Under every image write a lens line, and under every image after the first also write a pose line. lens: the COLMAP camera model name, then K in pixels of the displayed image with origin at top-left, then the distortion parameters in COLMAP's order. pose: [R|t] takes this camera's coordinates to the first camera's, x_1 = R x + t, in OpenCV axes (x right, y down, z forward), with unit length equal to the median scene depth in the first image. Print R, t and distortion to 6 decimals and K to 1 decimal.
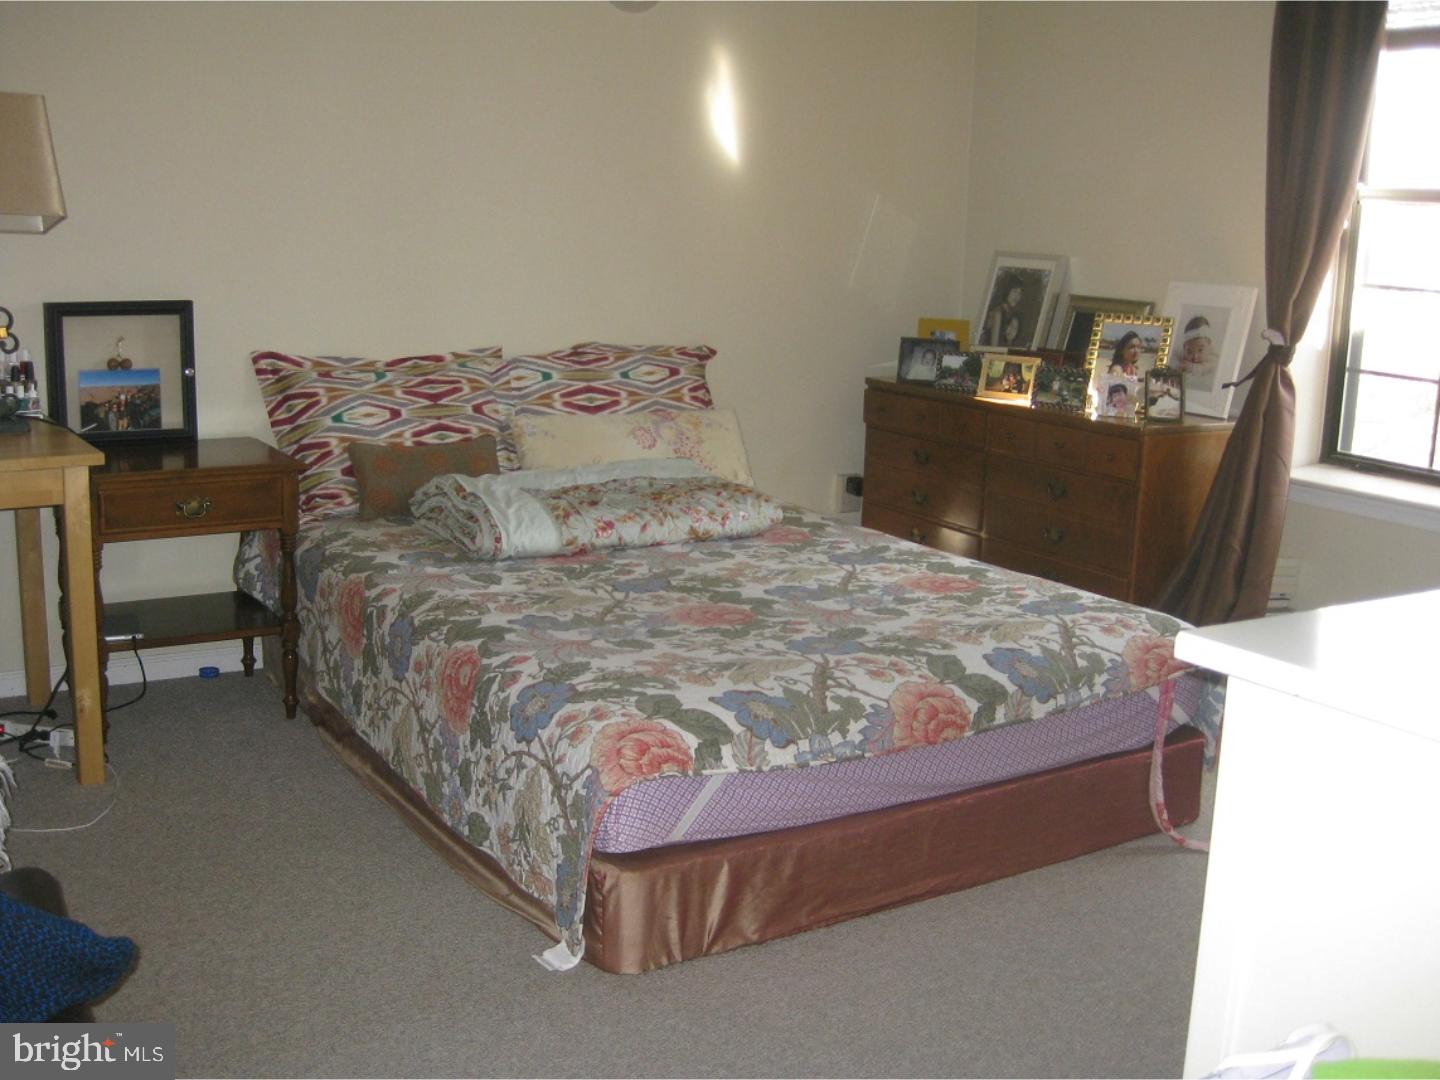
lens RADIAL K [[1613.1, 0, 720.3], [0, 1613.1, 541.5], [0, 0, 1]] dist [-0.150969, 0.000000]
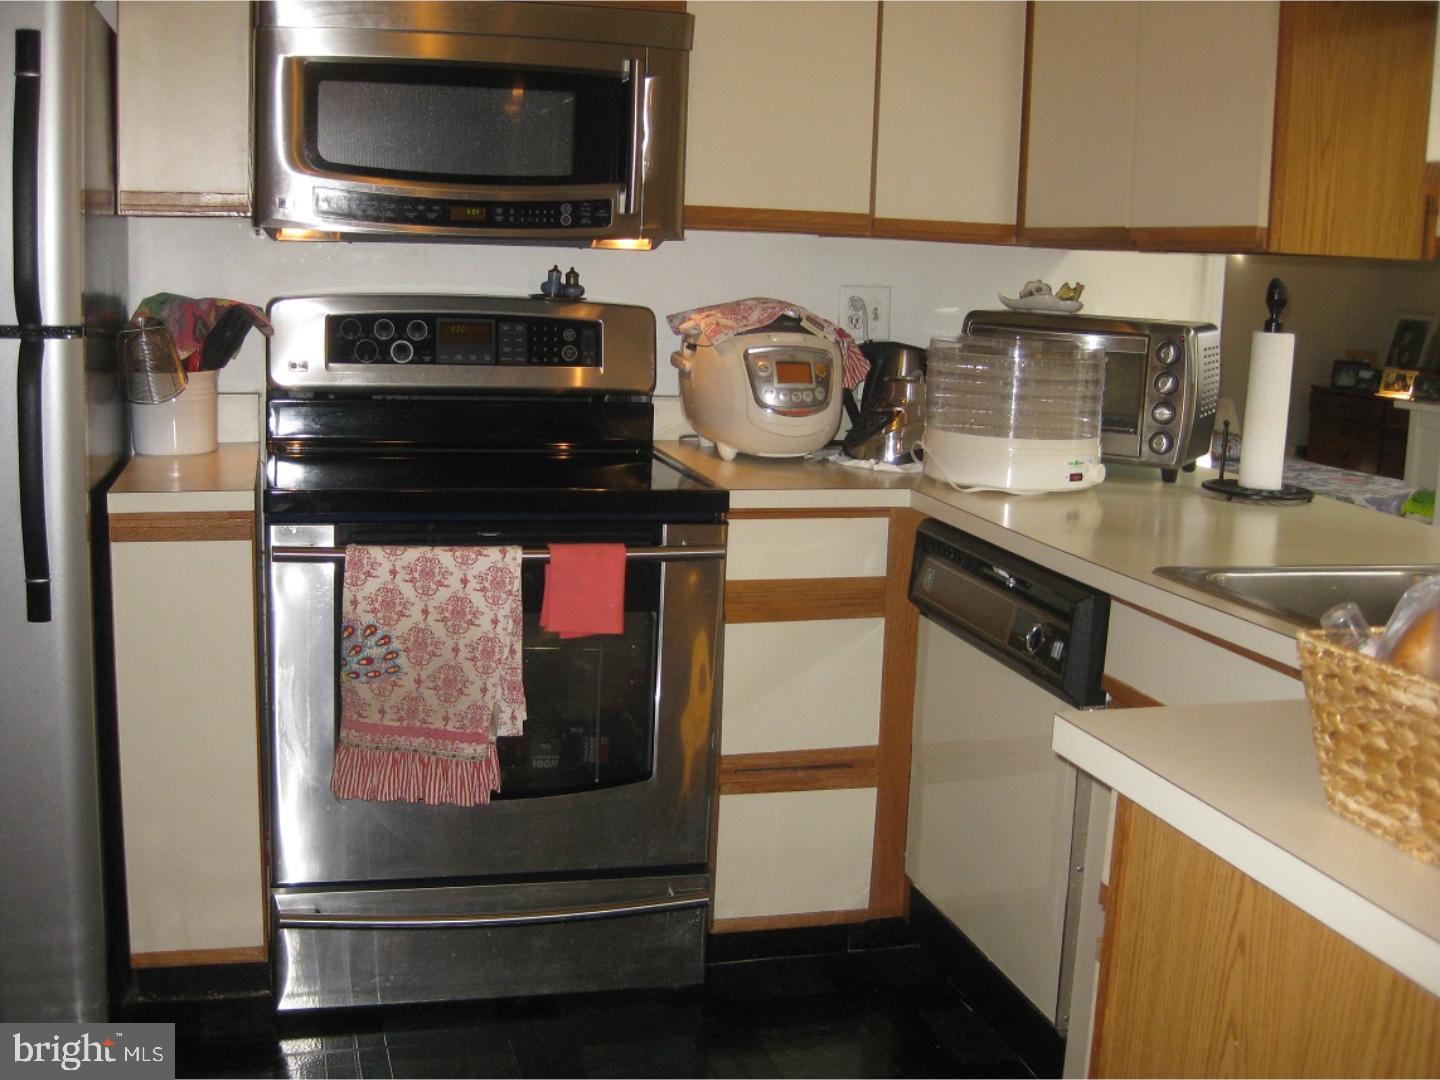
lens RADIAL K [[1613.1, 0, 718.6], [0, 1613.1, 539.8], [0, 0, 1]] dist [-0.150969, 0.000000]
pose [[0.963549, 0.049340, -0.262941, -0.060451], [-0.060131, 0.997640, -0.033147, 0.146056], [0.260685, 0.047750, 0.964242, -0.692945]]
